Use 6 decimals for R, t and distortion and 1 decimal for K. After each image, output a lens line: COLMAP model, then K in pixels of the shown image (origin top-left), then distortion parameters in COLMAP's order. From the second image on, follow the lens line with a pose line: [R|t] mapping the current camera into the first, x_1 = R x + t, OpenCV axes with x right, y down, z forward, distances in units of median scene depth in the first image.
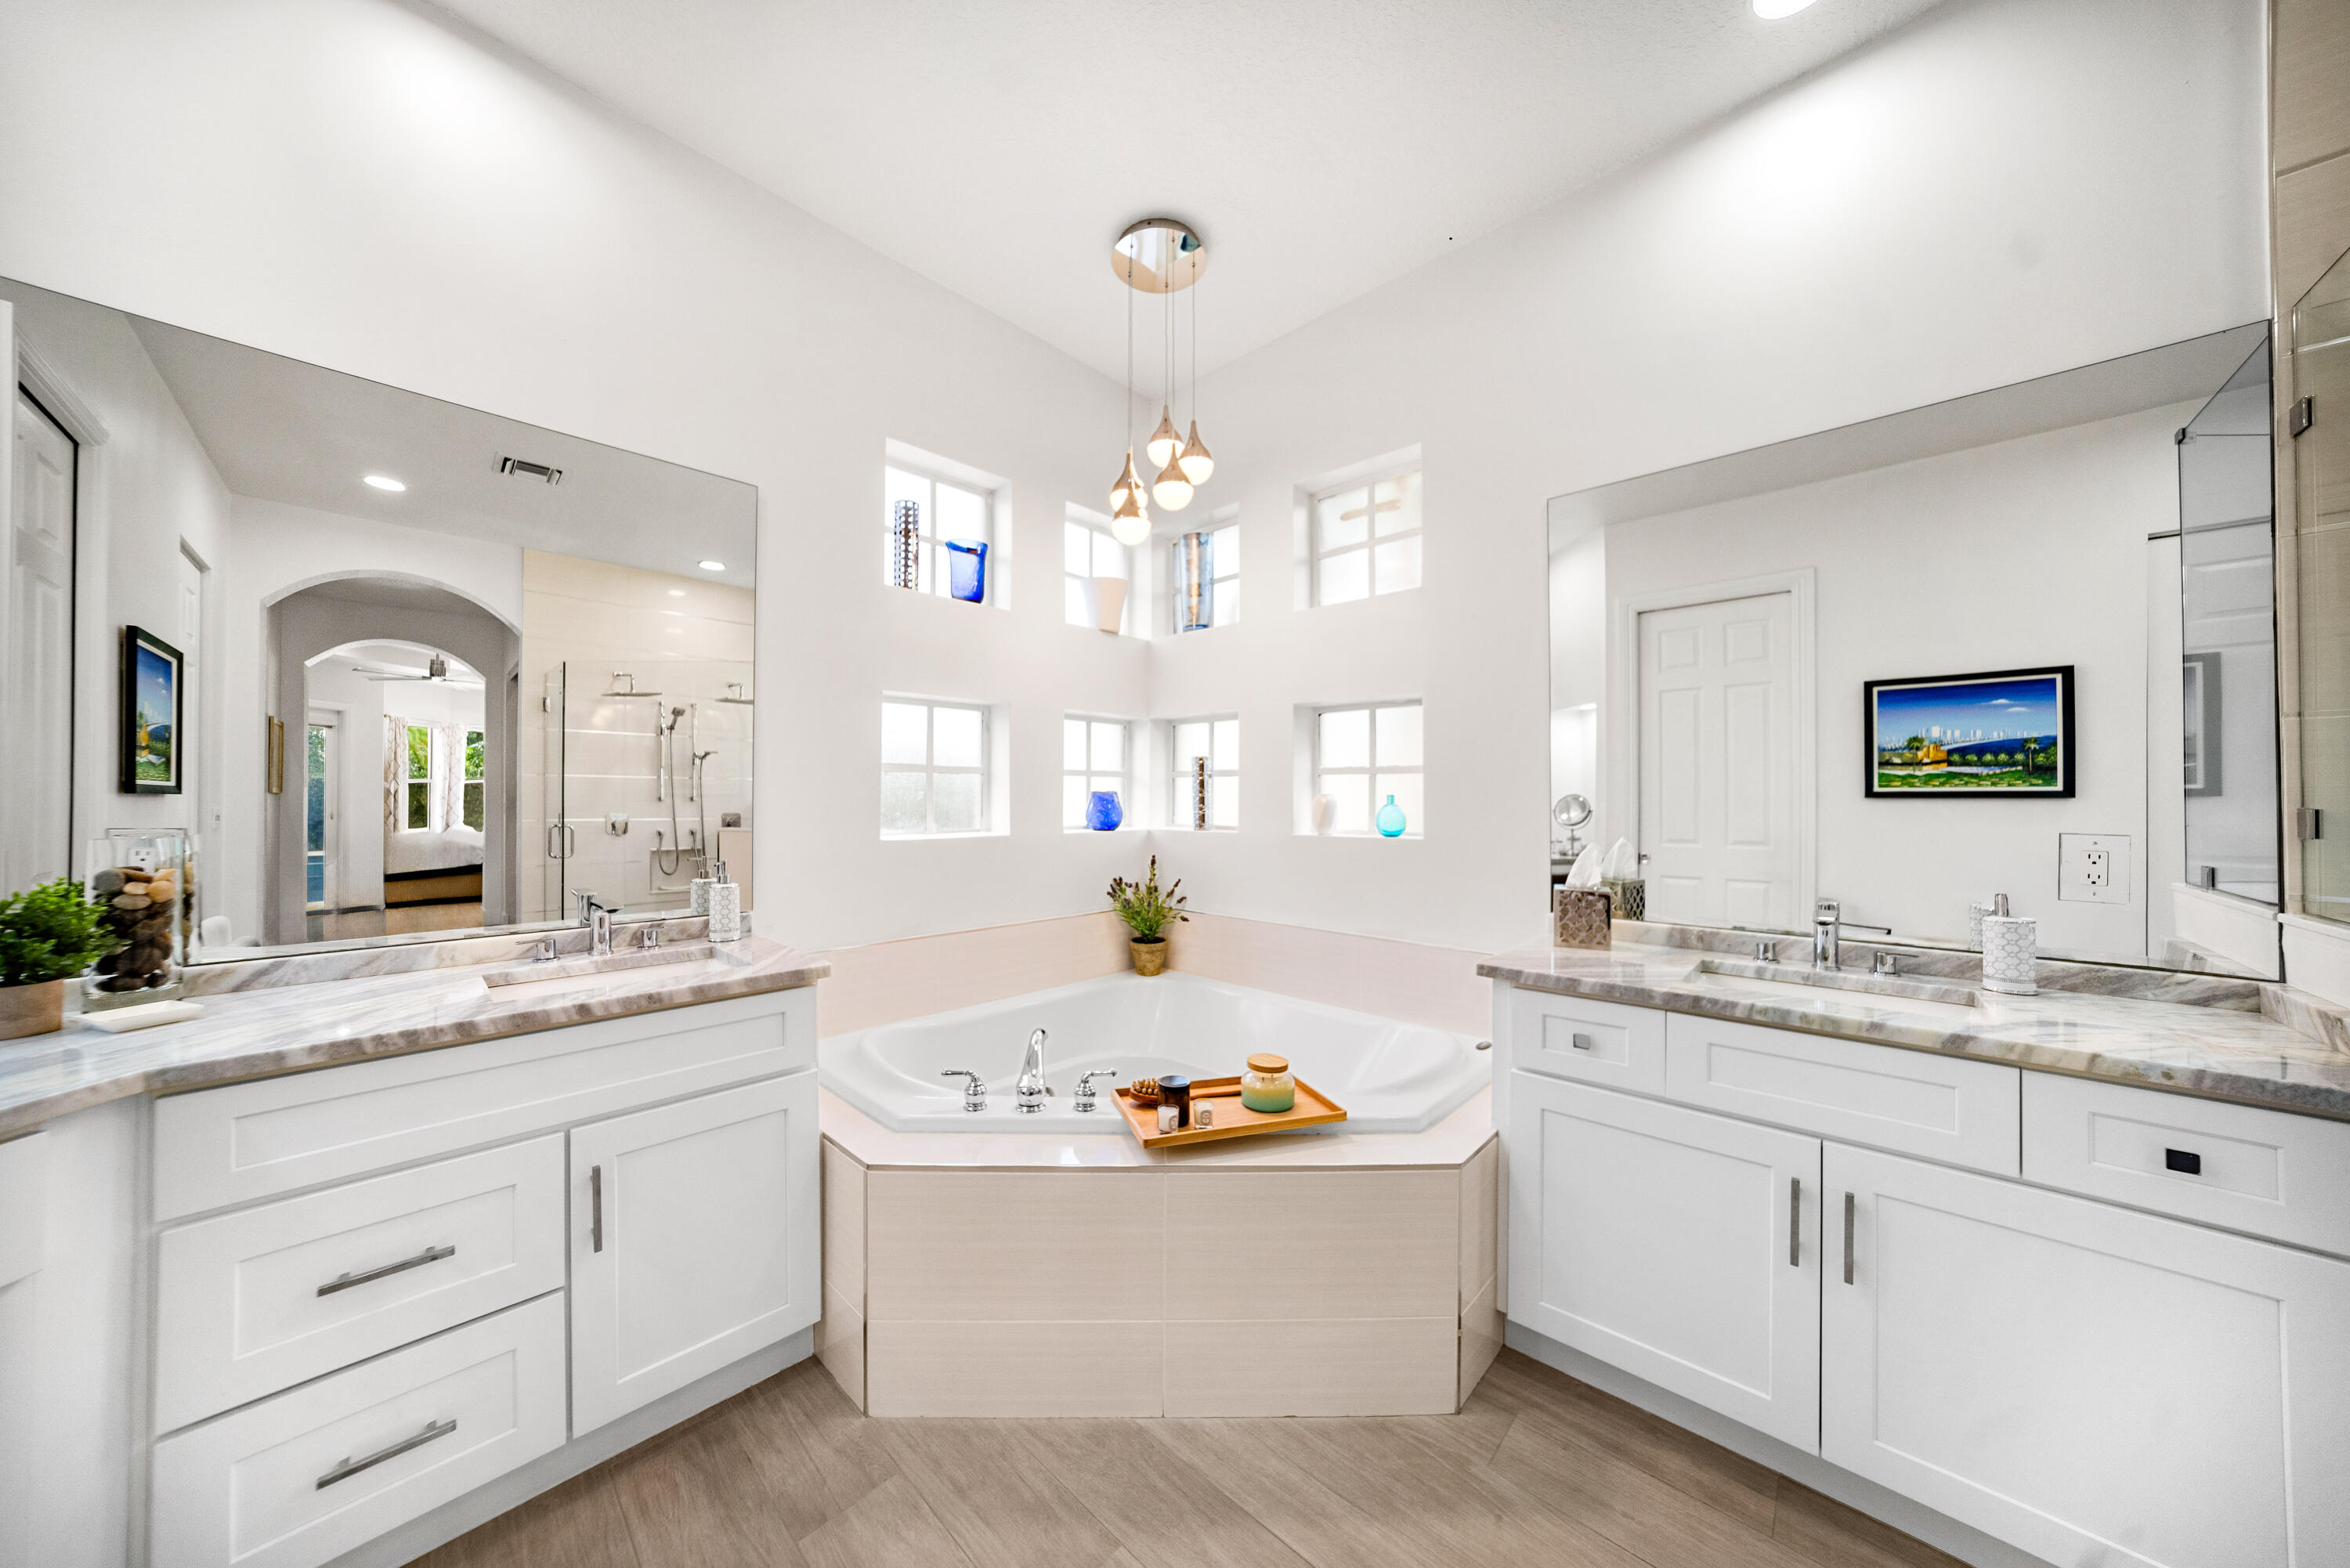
lens RADIAL K [[757.2, 0, 1153.3], [0, 757.2, 795.9], [0, 0, 1]] dist [-0.016358, 0.000044]
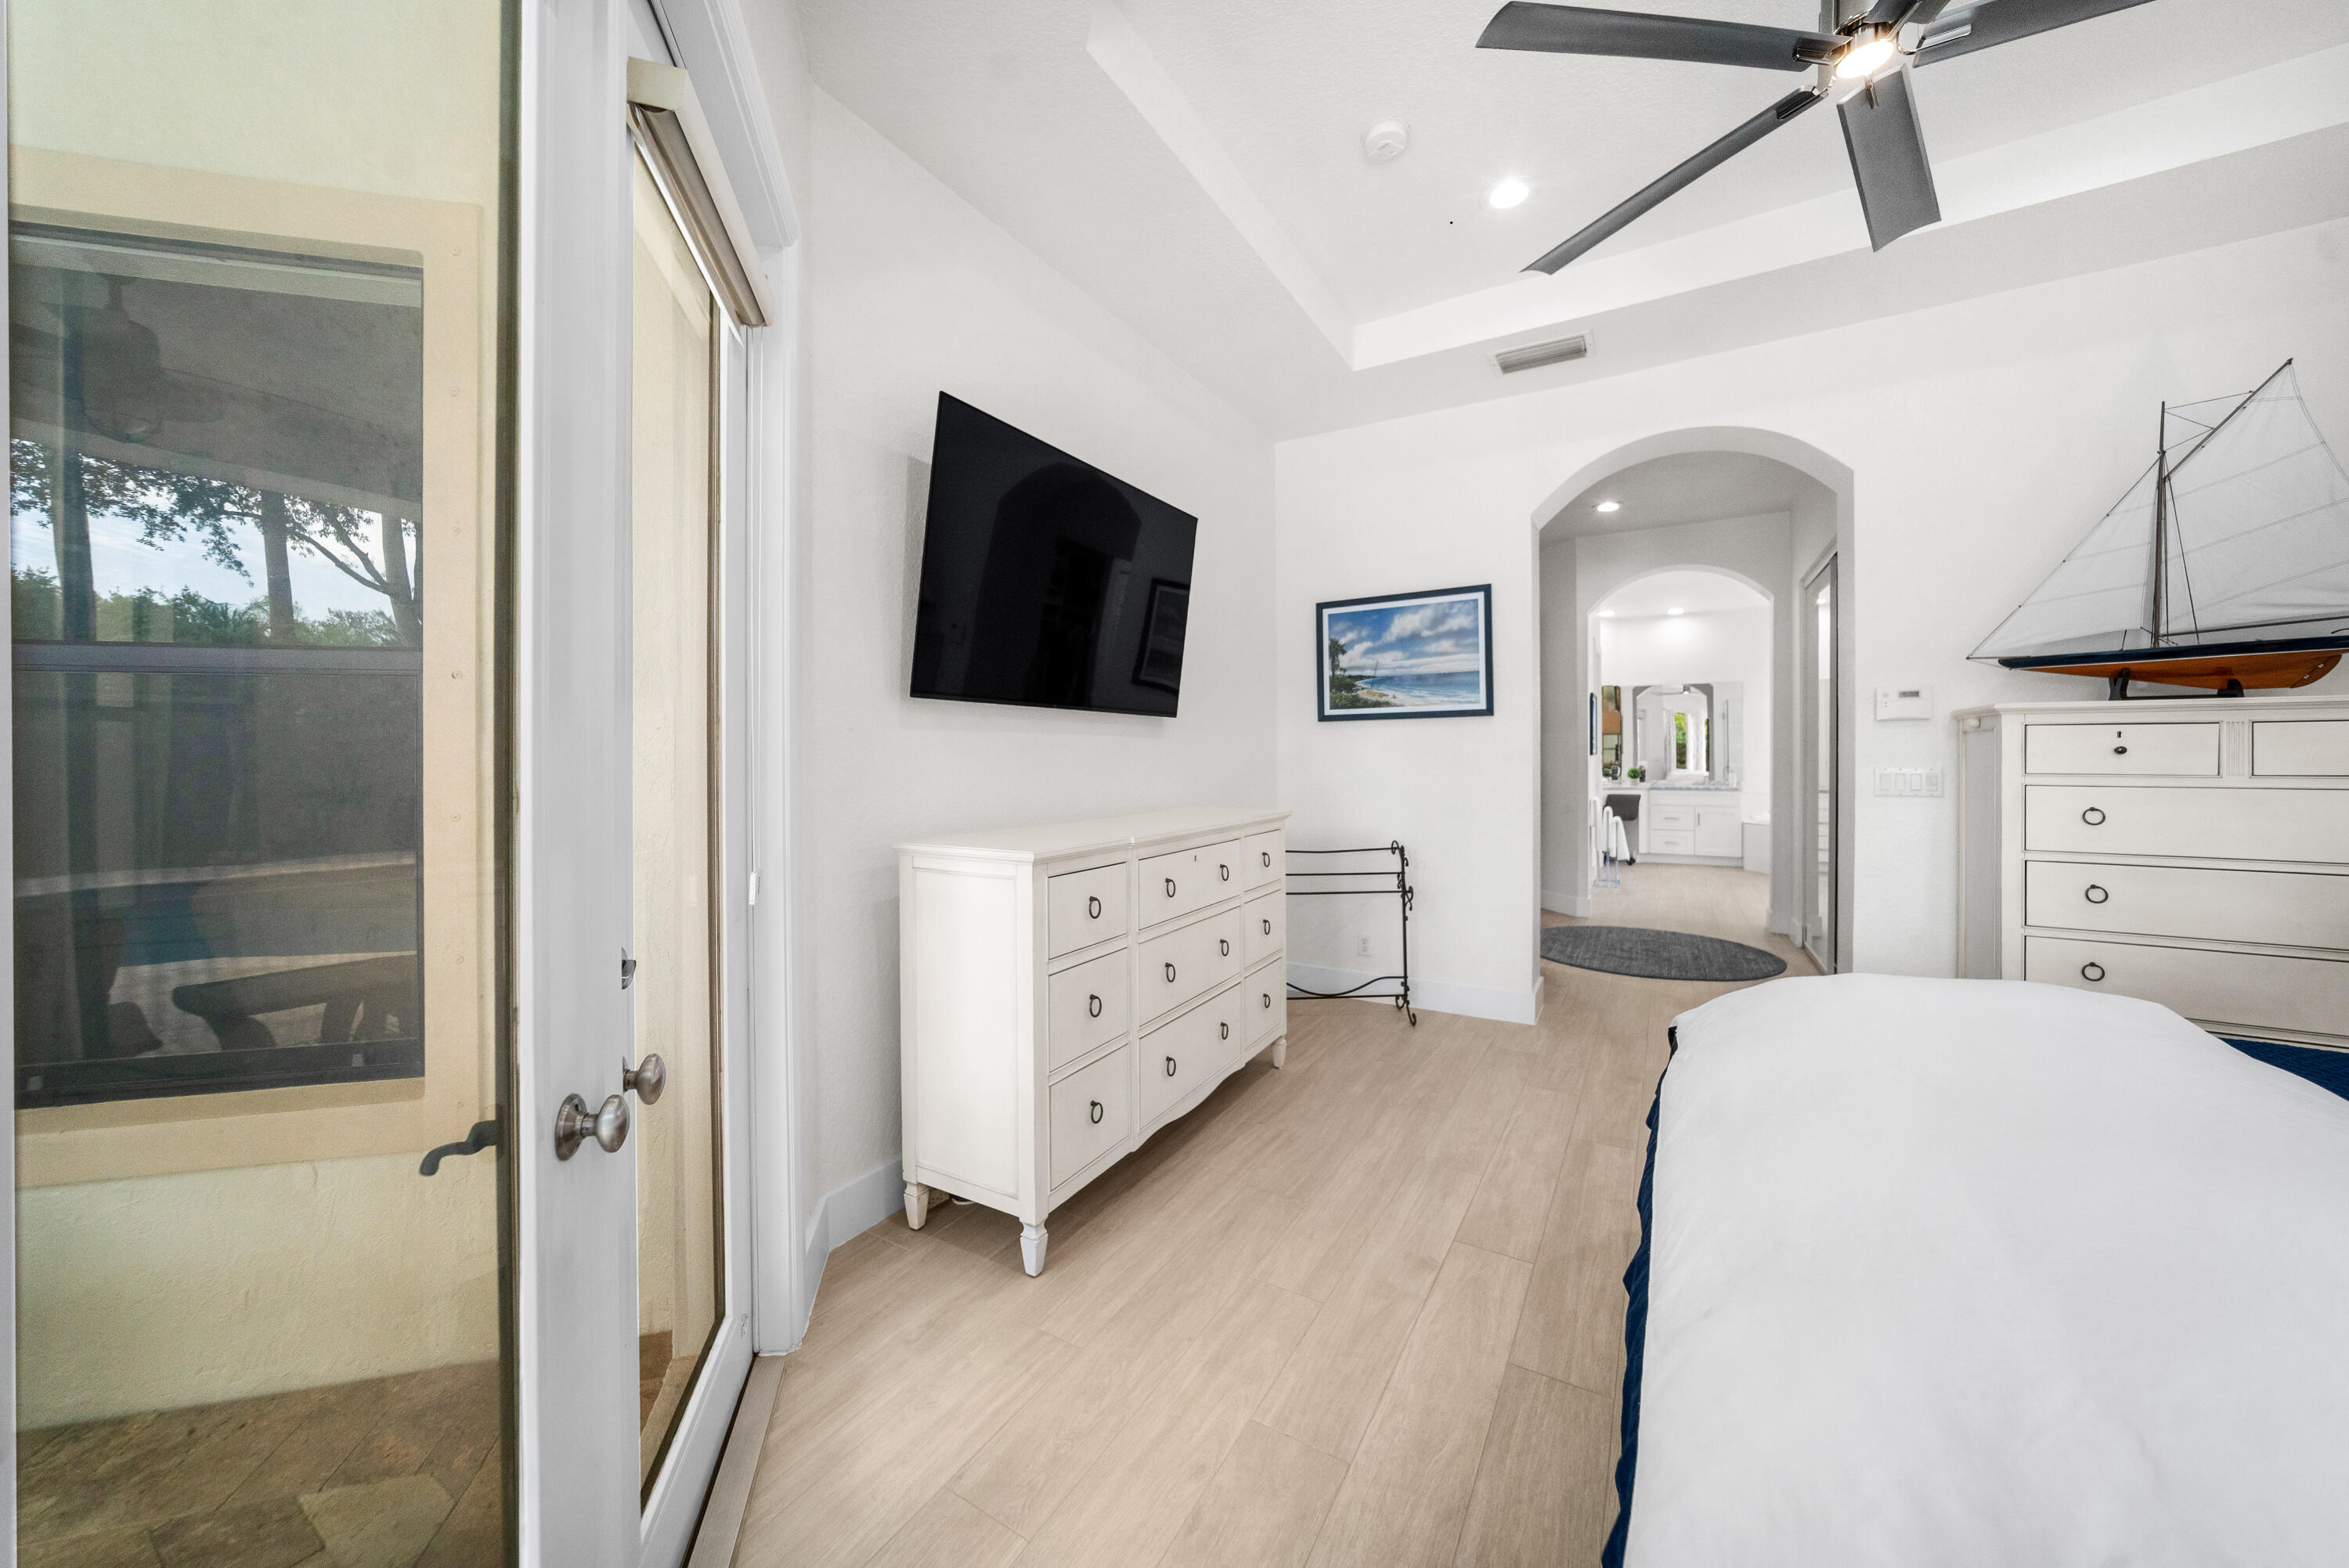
lens RADIAL K [[835.3, 0, 1147.6], [0, 835.3, 756.1], [0, 0, 1]] dist [-0.033210, 0.000057]
pose [[0.214886, -0.002101, -0.976637, 2.478667], [0.010379, 0.999946, 0.000133, -0.017787], [0.976584, -0.010166, 0.214896, -2.477124]]
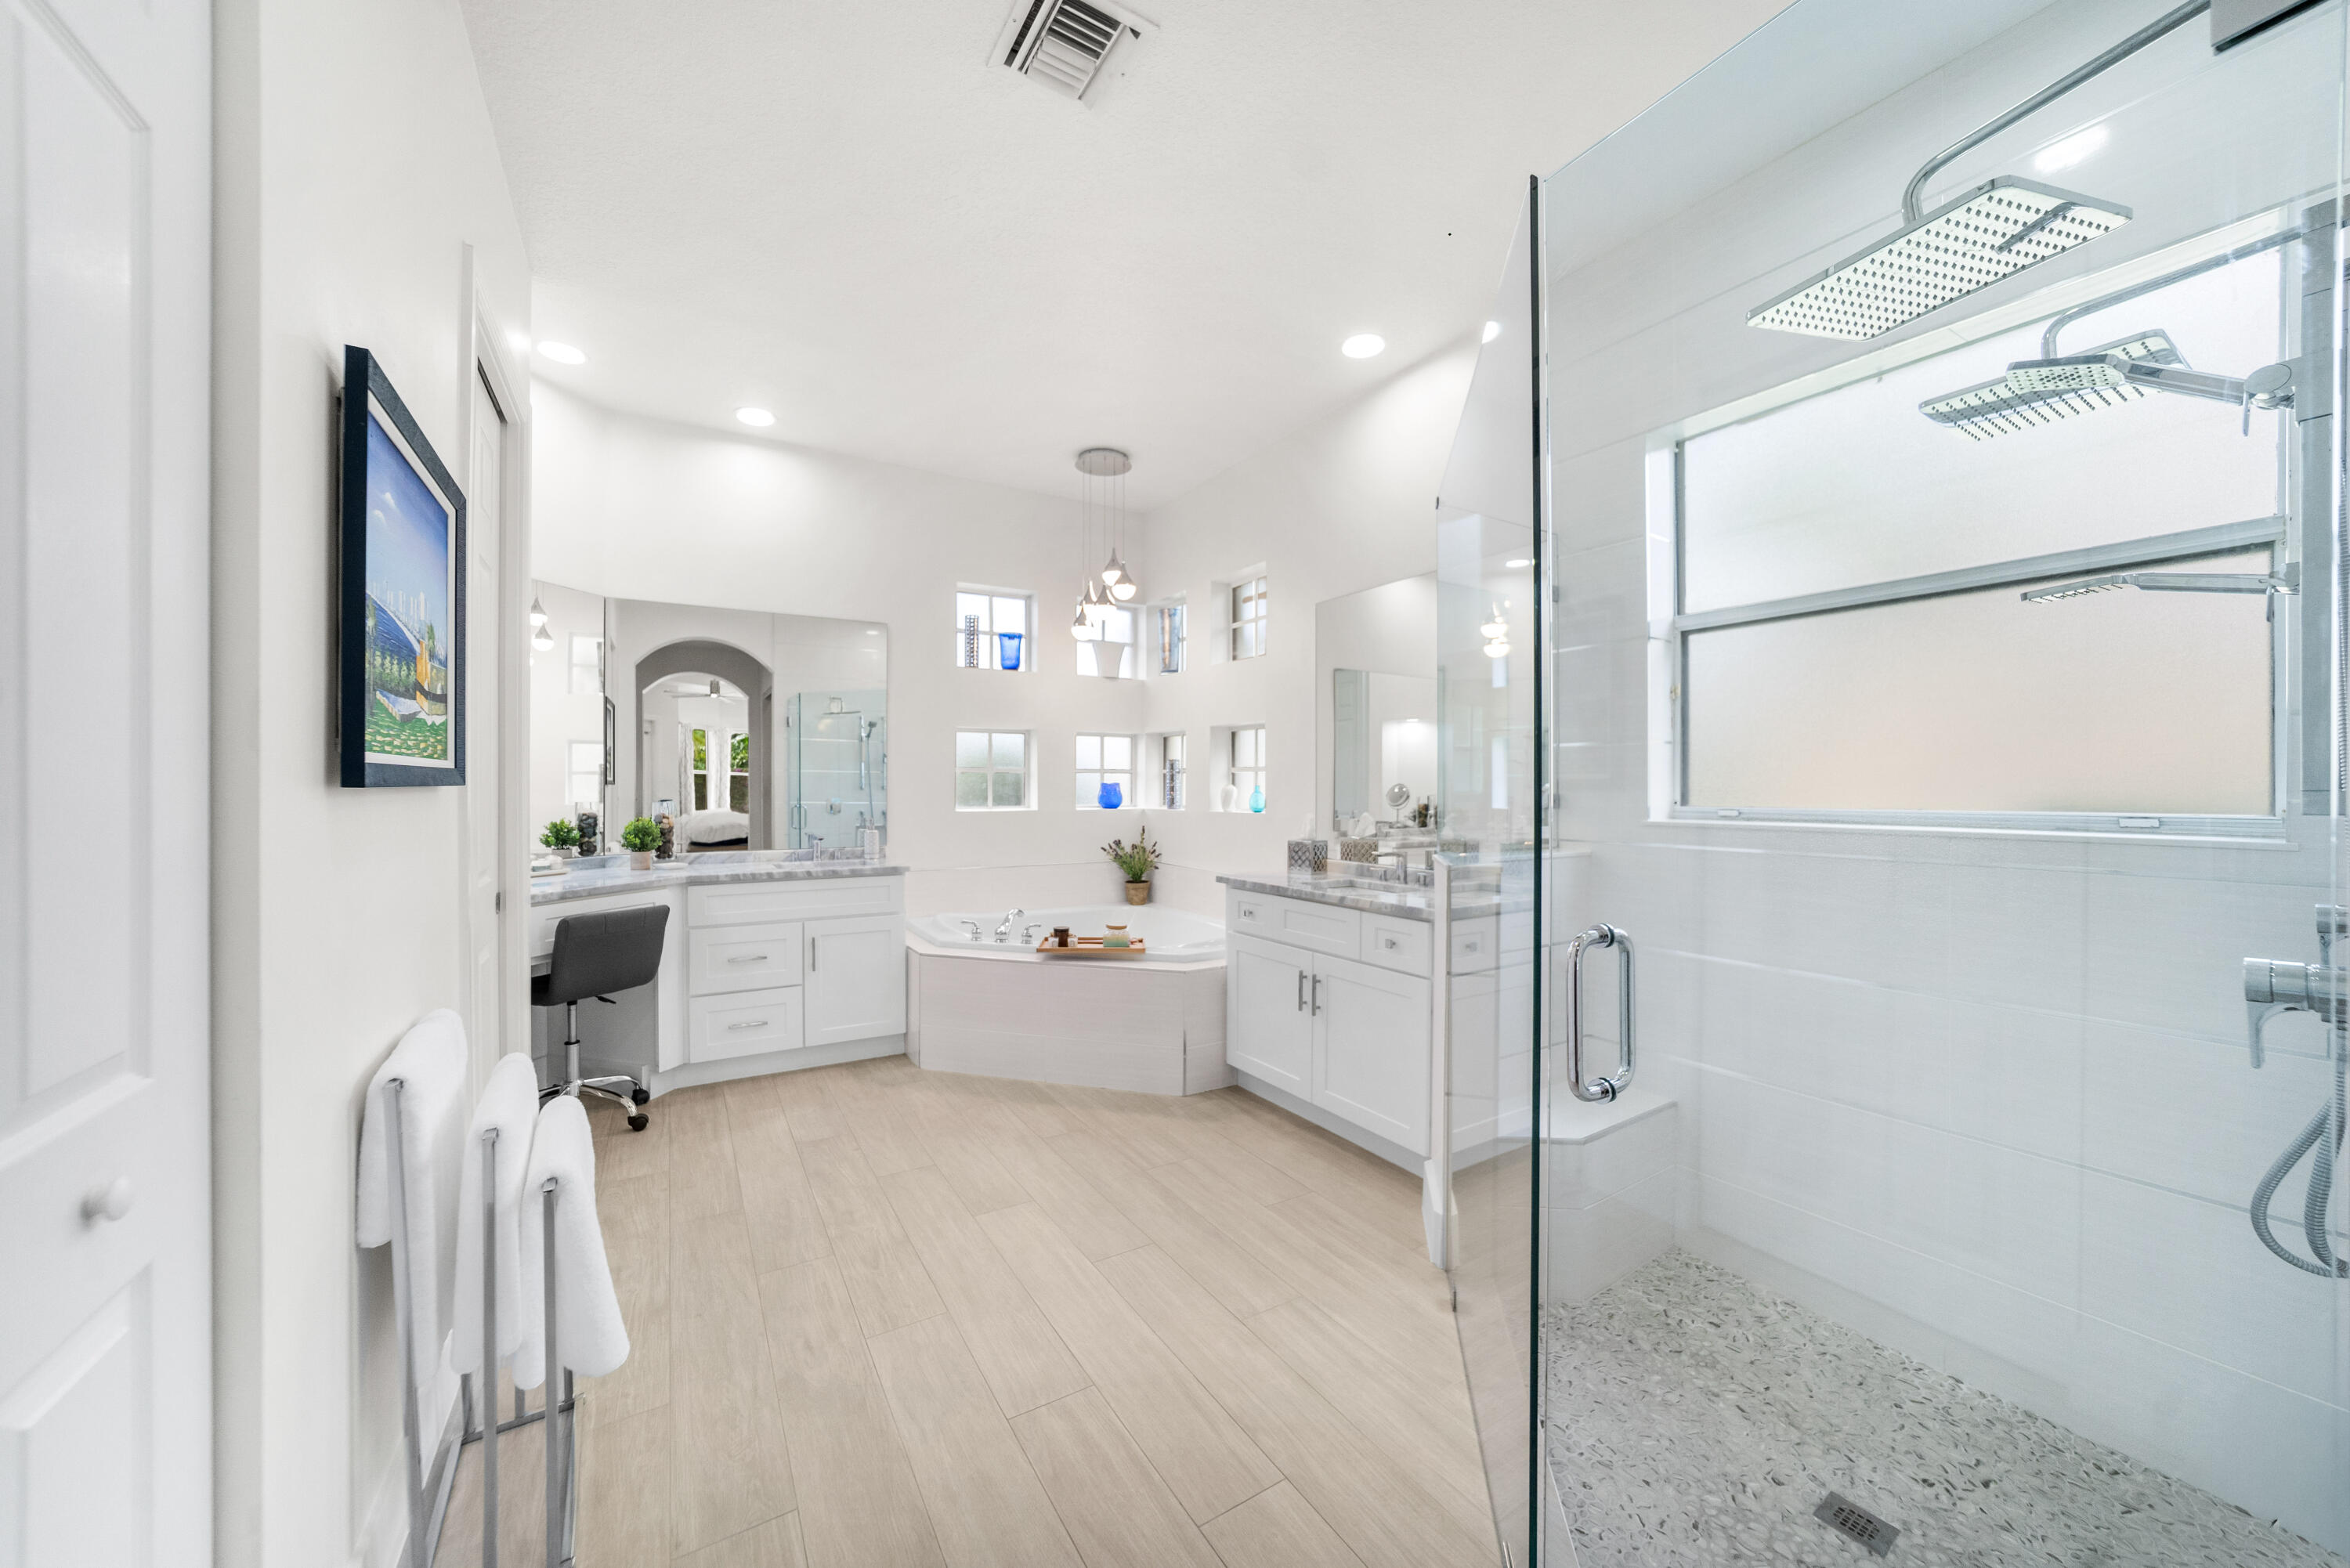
lens RADIAL K [[867.2, 0, 1156.0], [0, 867.2, 795.2], [0, 0, 1]] dist [-0.014480, 0.000080]
pose [[0.962257, 0.001511, -0.272140, 0.545426], [0.001962, 0.999920, 0.012490, -0.003242], [0.272137, -0.012553, 0.962177, -0.699431]]
